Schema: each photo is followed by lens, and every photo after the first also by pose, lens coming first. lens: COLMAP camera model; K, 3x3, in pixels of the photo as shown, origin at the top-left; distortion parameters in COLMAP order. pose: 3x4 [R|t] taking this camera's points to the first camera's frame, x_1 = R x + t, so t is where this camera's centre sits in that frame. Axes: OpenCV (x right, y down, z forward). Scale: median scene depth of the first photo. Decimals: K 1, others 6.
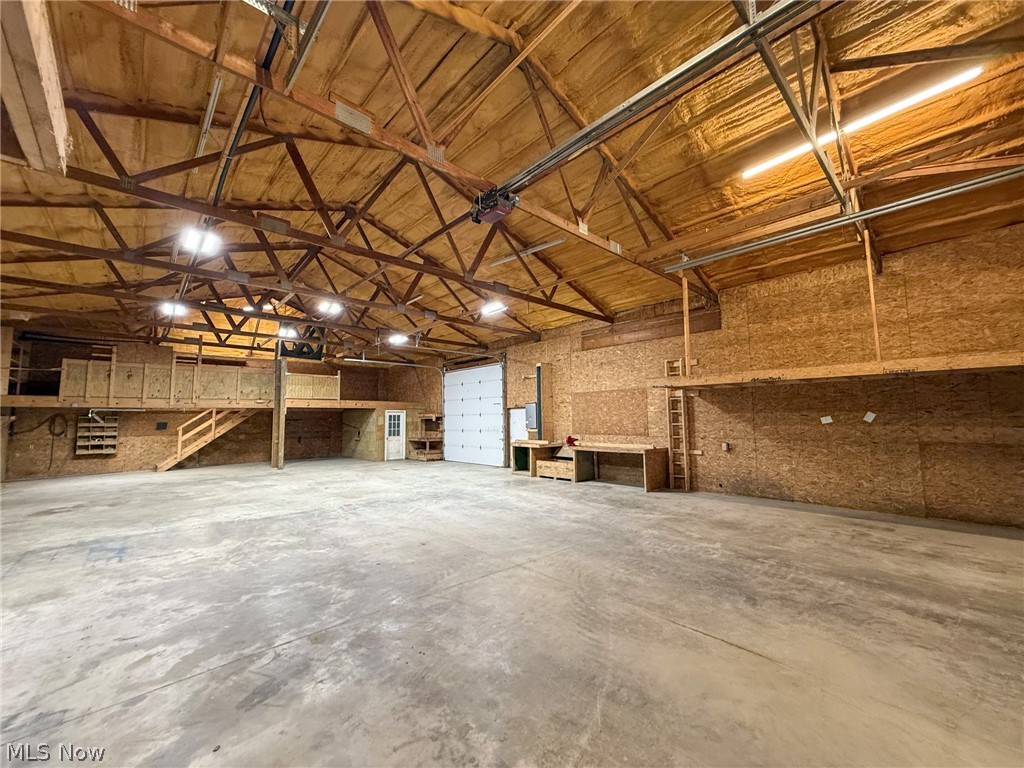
lens RADIAL K [[408.3, 0, 510.6], [0, 408.3, 384.3], [0, 0, 1]] dist [-0.000737, 0.000392]
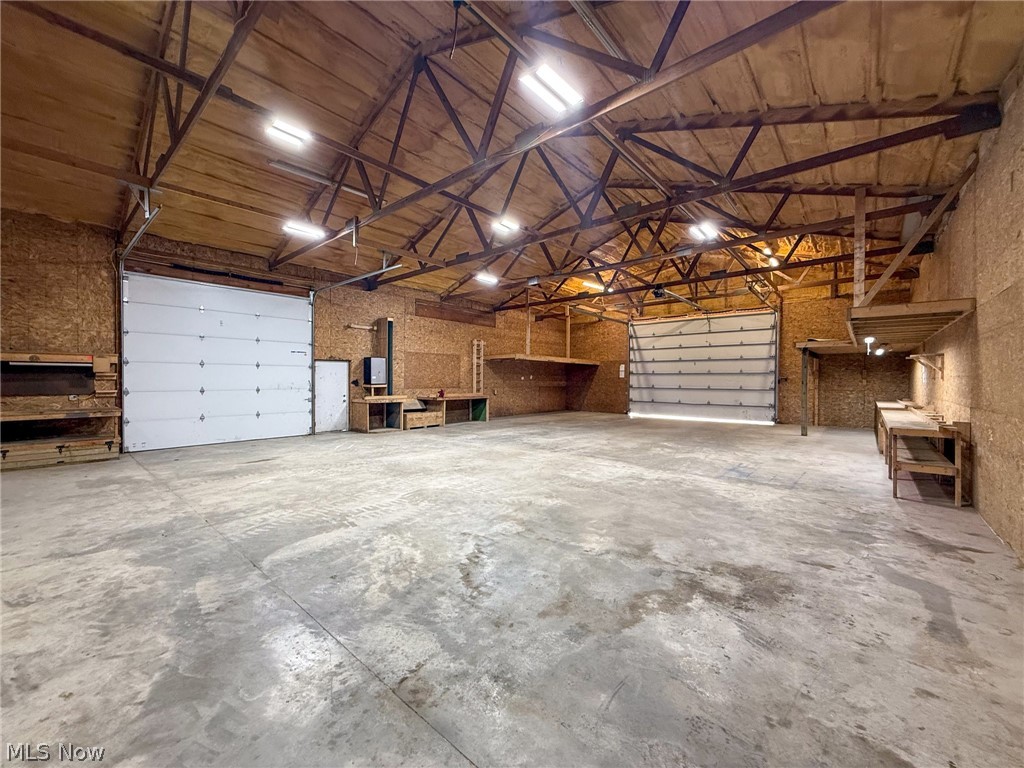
lens RADIAL K [[408.3, 0, 509.7], [0, 408.3, 385.9], [0, 0, 1]] dist [-0.000737, 0.000392]
pose [[-0.108483, -0.004753, 0.994087, -1.019985], [-0.088207, 0.996090, -0.004863, 0.098943], [-0.990177, -0.088213, -0.108478, 0.879445]]
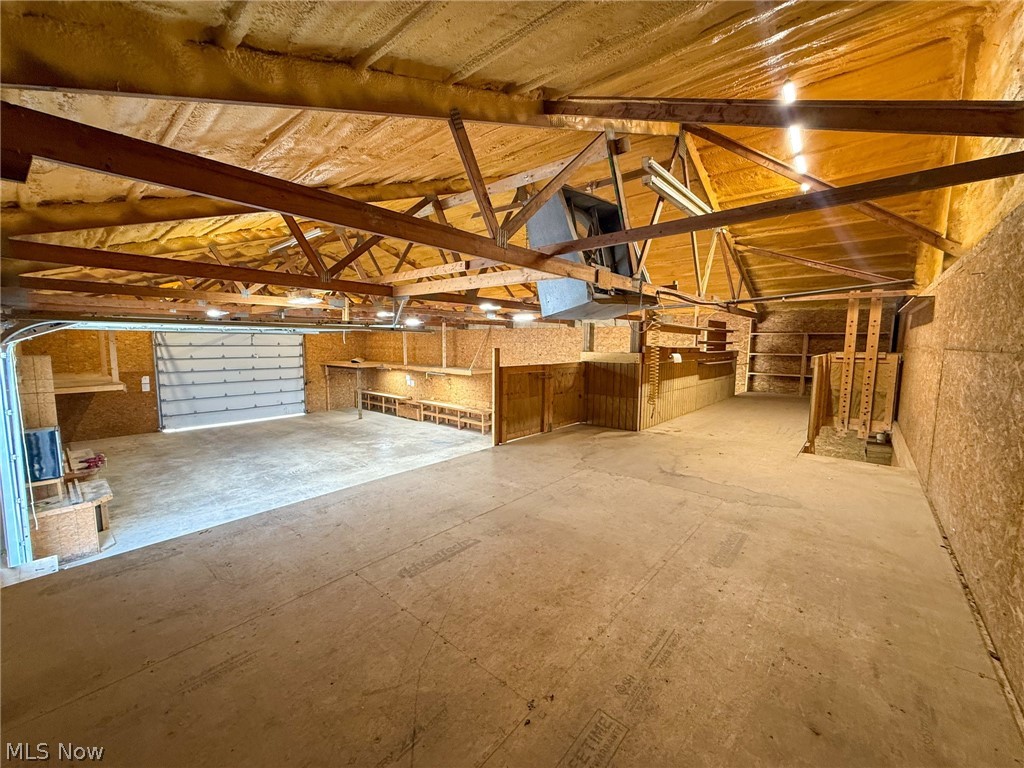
lens RADIAL K [[408.3, 0, 511.9], [0, 408.3, 383.6], [0, 0, 1]] dist [-0.000737, 0.000392]
pose [[-0.993643, 0.015015, -0.111568, -0.544840], [0.012761, 0.999700, 0.020888, -0.019220], [0.111848, 0.019332, -0.993537, 1.774740]]
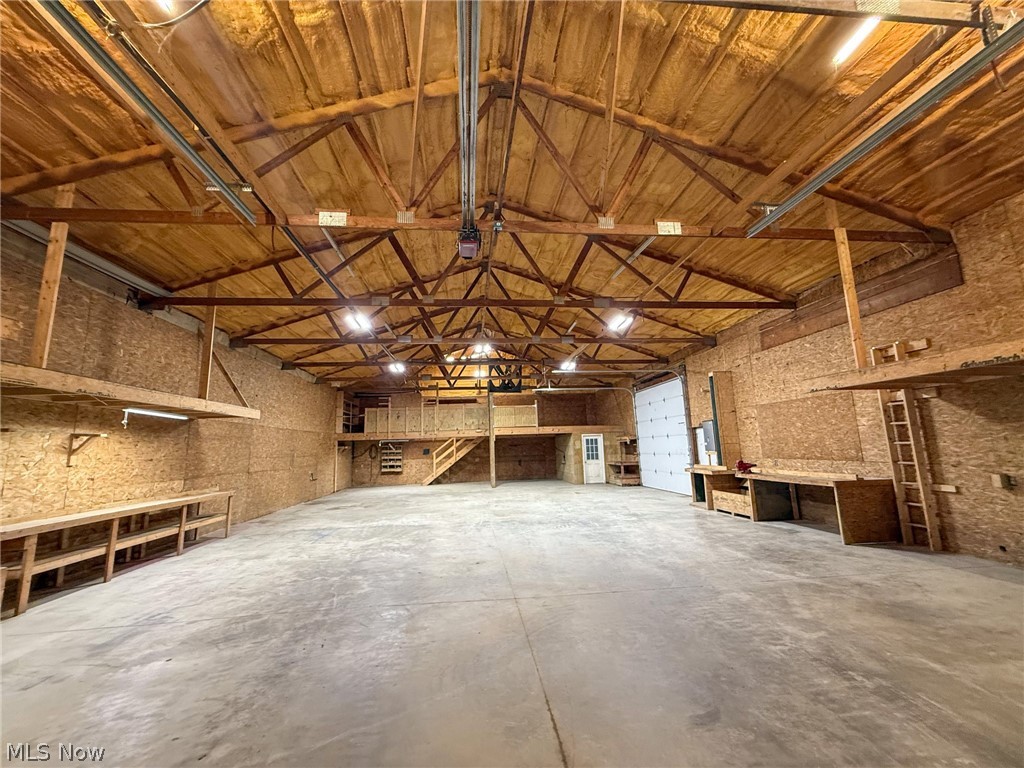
lens RADIAL K [[408.3, 0, 509.9], [0, 408.3, 383.5], [0, 0, 1]] dist [-0.000737, 0.000392]
pose [[0.799410, -0.106793, -0.591218, 0.252792], [0.072539, 0.994032, -0.081471, 0.009731], [0.596390, 0.022242, 0.802386, 0.090681]]
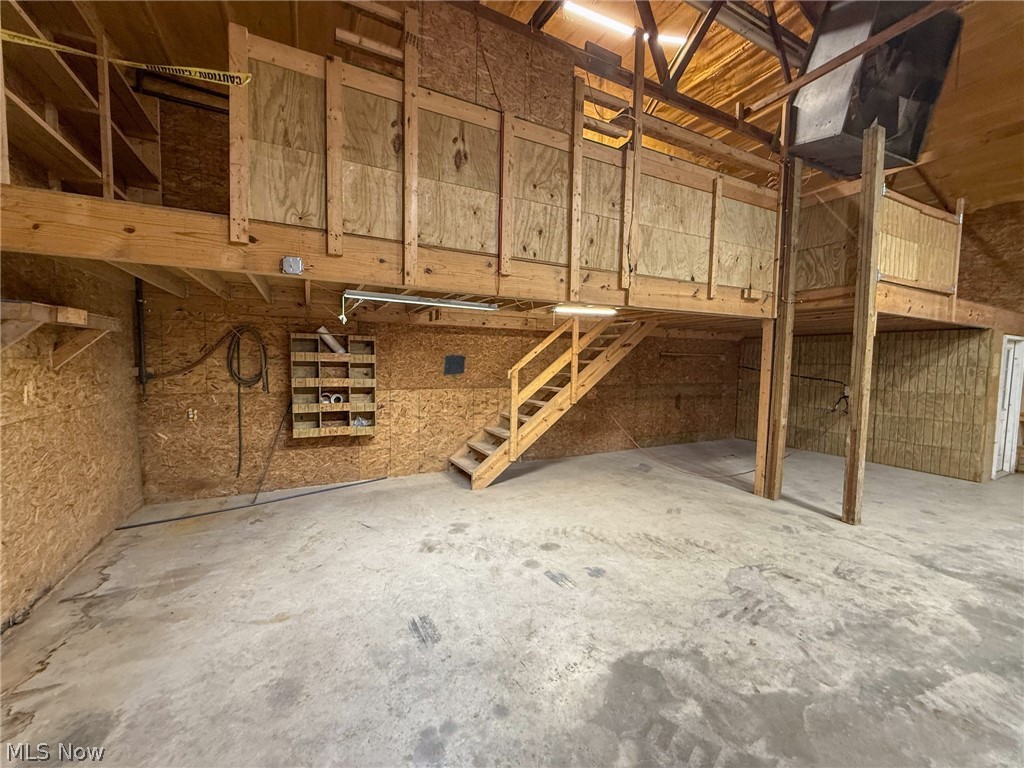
lens RADIAL K [[408.3, 0, 510.3], [0, 408.3, 383.2], [0, 0, 1]] dist [-0.000737, 0.000392]
pose [[0.962295, 0.040590, -0.268963, -0.898300], [-0.002536, 0.990099, 0.140348, 0.082937], [0.271997, -0.134374, 0.952870, 0.817945]]
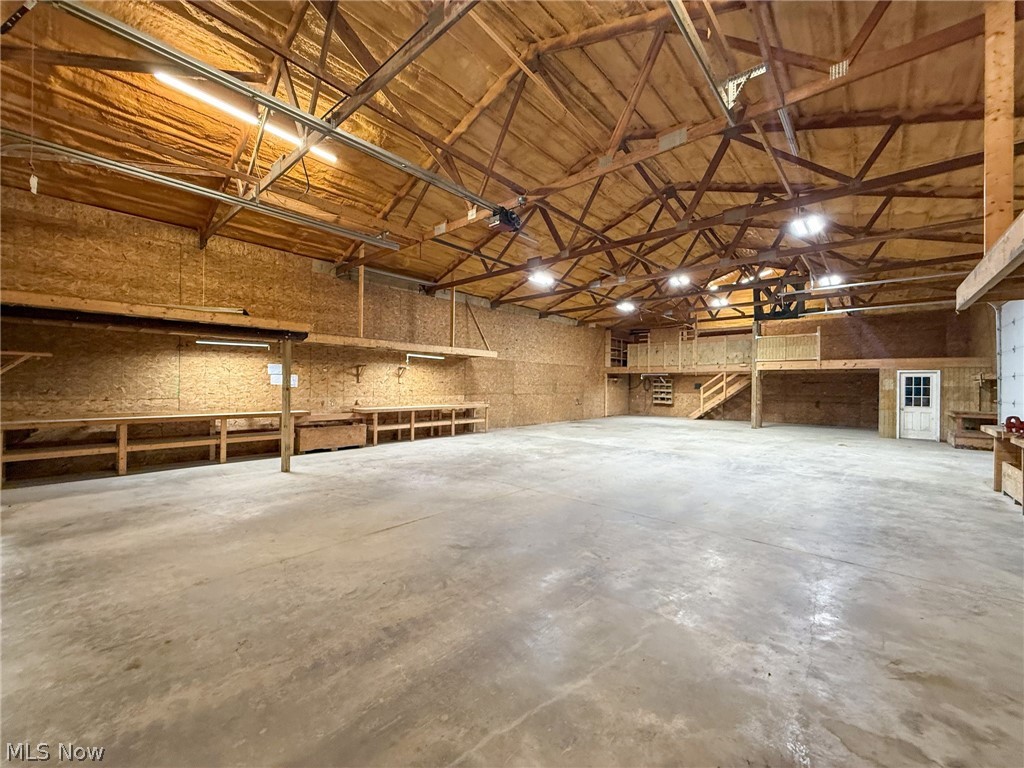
lens RADIAL K [[408.3, 0, 509.2], [0, 408.3, 384.0], [0, 0, 1]] dist [-0.000737, 0.000392]
pose [[0.094540, 0.011096, -0.995459, 0.530894], [0.073316, 0.997145, 0.018077, 0.033719], [0.992818, -0.074692, 0.093457, 0.343647]]
